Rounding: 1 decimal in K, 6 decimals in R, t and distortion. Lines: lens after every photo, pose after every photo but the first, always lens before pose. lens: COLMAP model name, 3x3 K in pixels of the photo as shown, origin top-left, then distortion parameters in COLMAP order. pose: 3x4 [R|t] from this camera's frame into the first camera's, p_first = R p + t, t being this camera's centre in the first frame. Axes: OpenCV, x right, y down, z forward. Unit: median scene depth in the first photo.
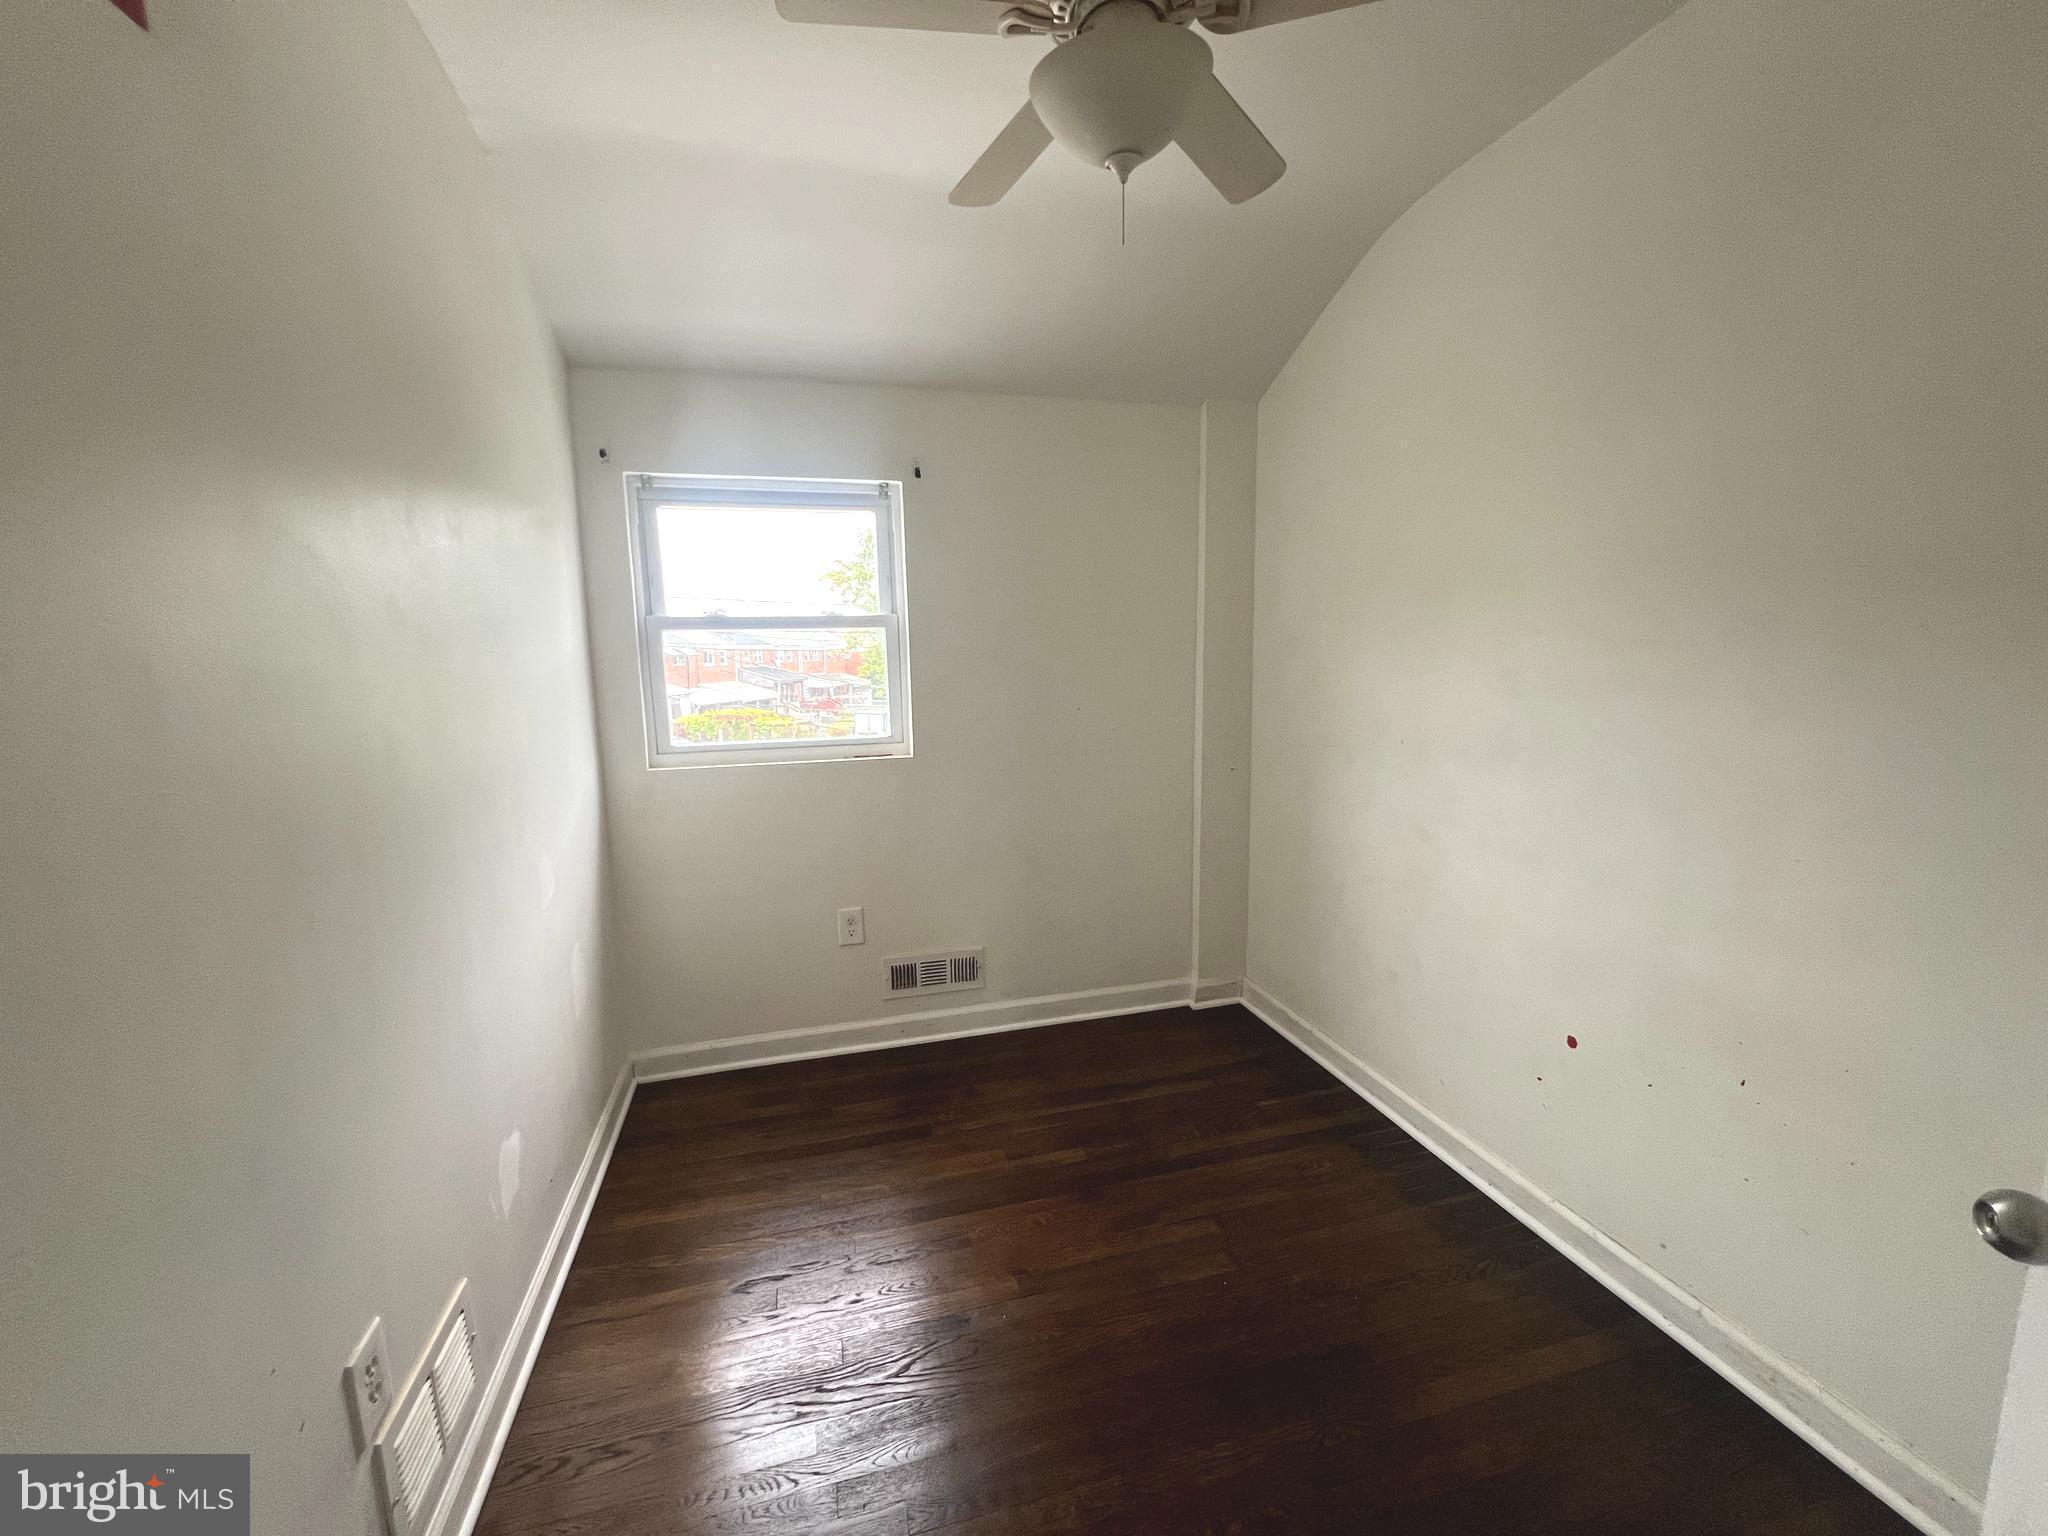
lens RADIAL K [[826.0, 0, 1024.0], [0, 826.0, 768.0], [0, 0, 1]] dist [0.001825, 0.000217]
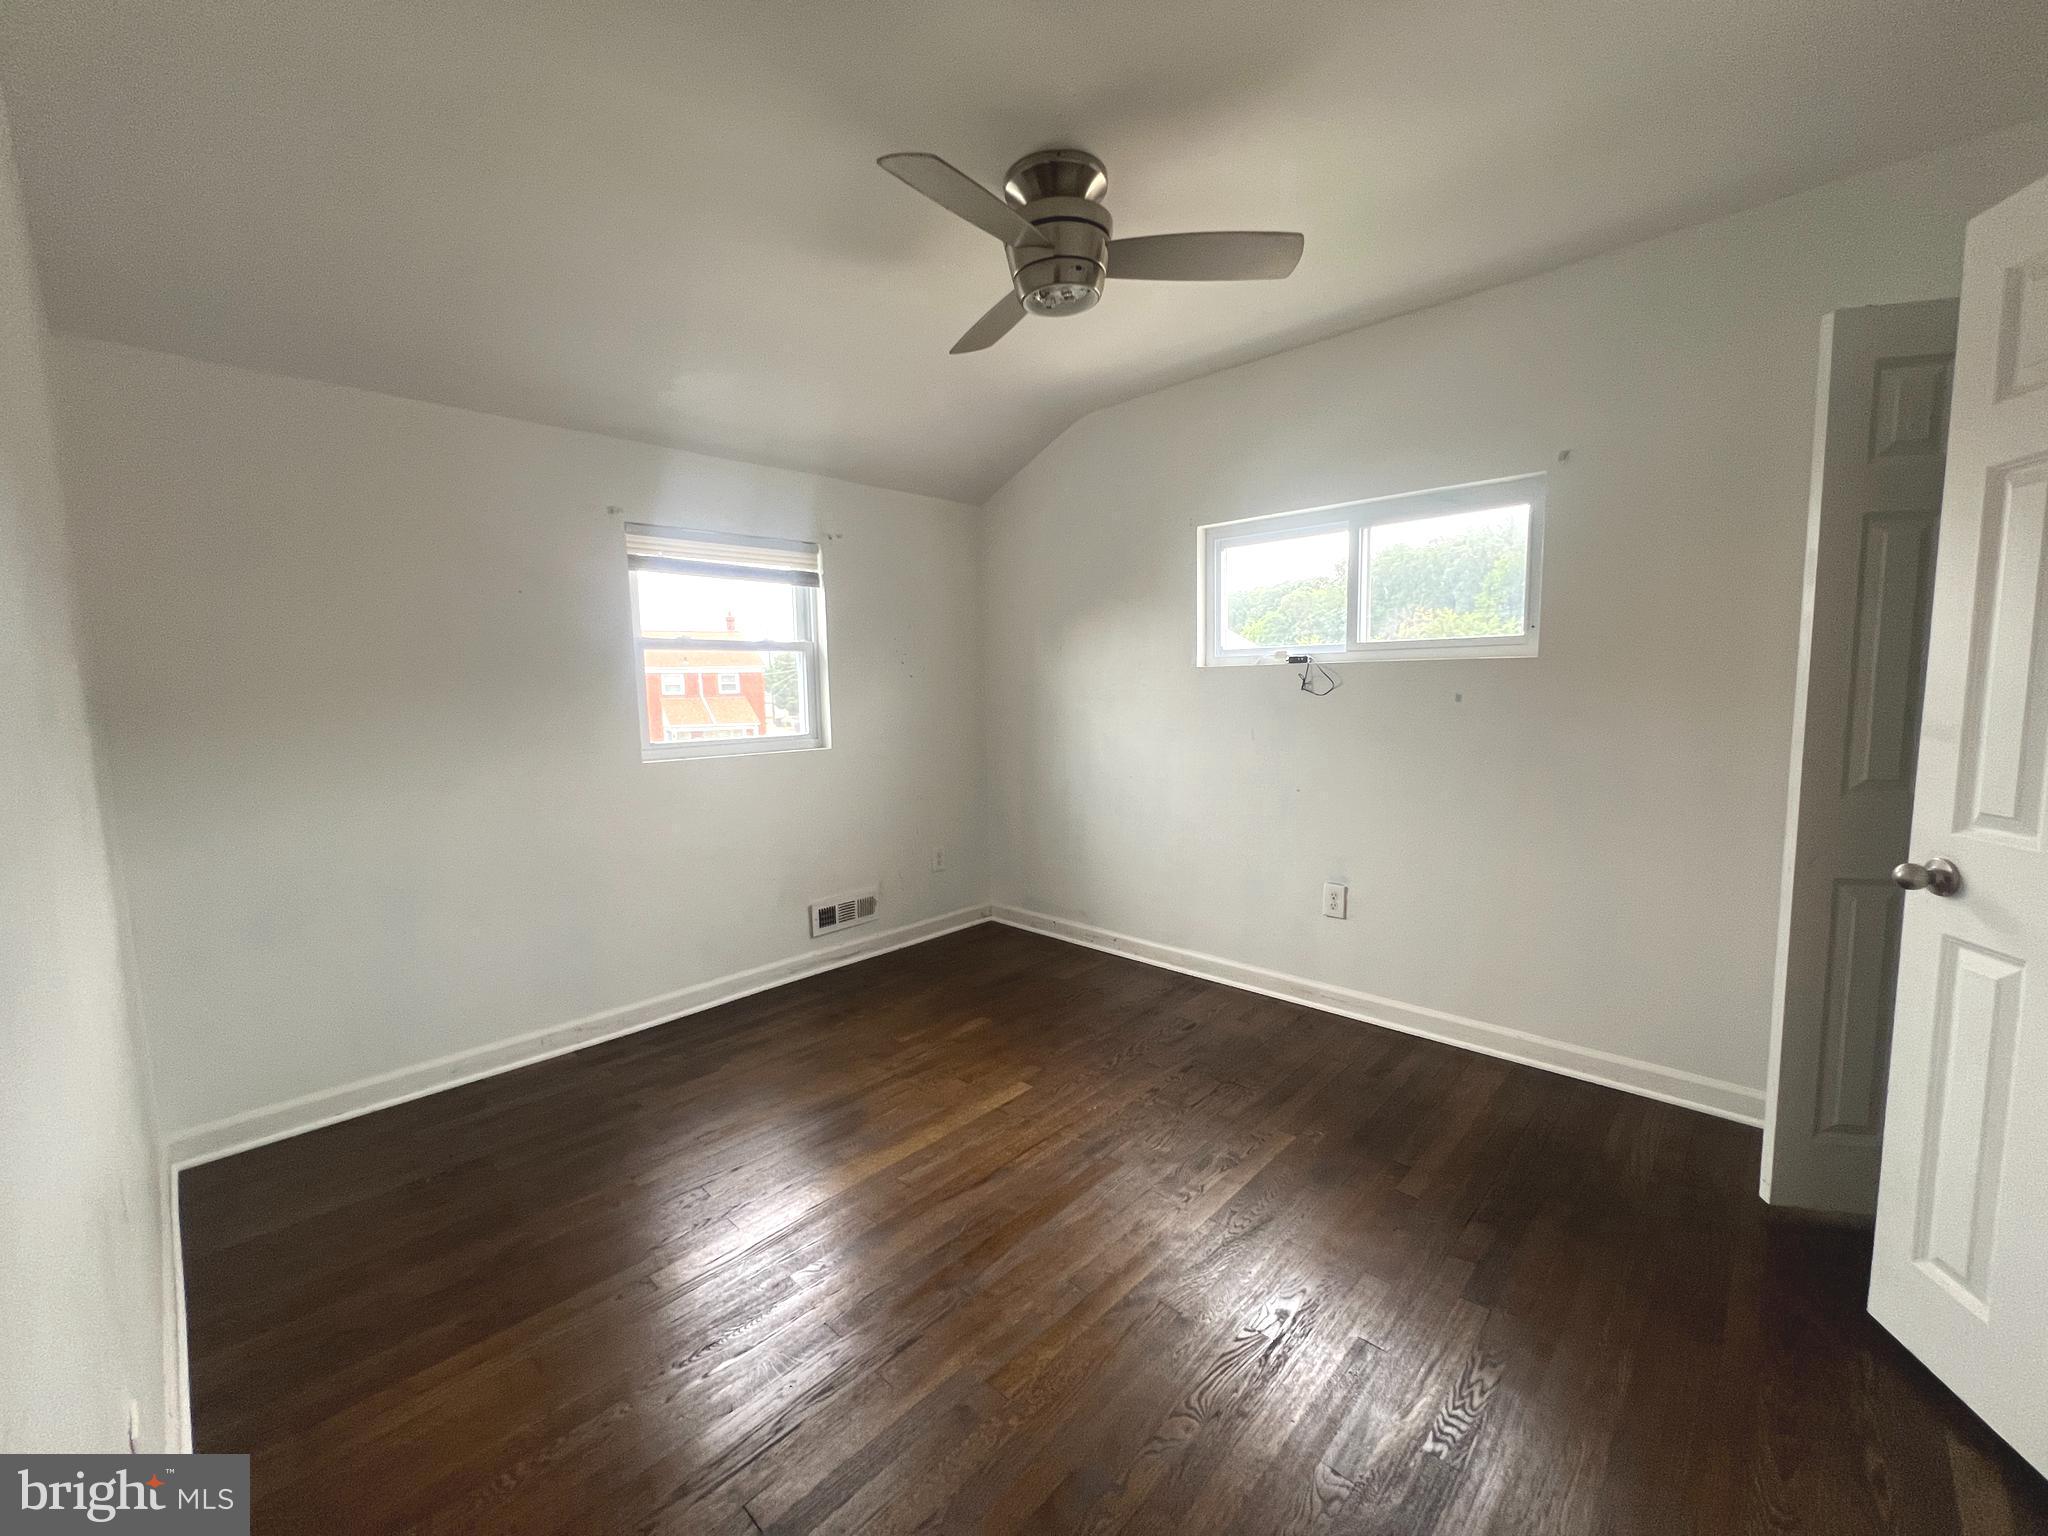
lens RADIAL K [[826.0, 0, 1024.0], [0, 826.0, 768.0], [0, 0, 1]] dist [0.001825, 0.000217]
pose [[0.852931, -0.035653, 0.520804, -0.550342], [0.025805, 0.999325, 0.026149, -0.011994], [-0.521385, -0.008864, 0.853276, -0.286917]]
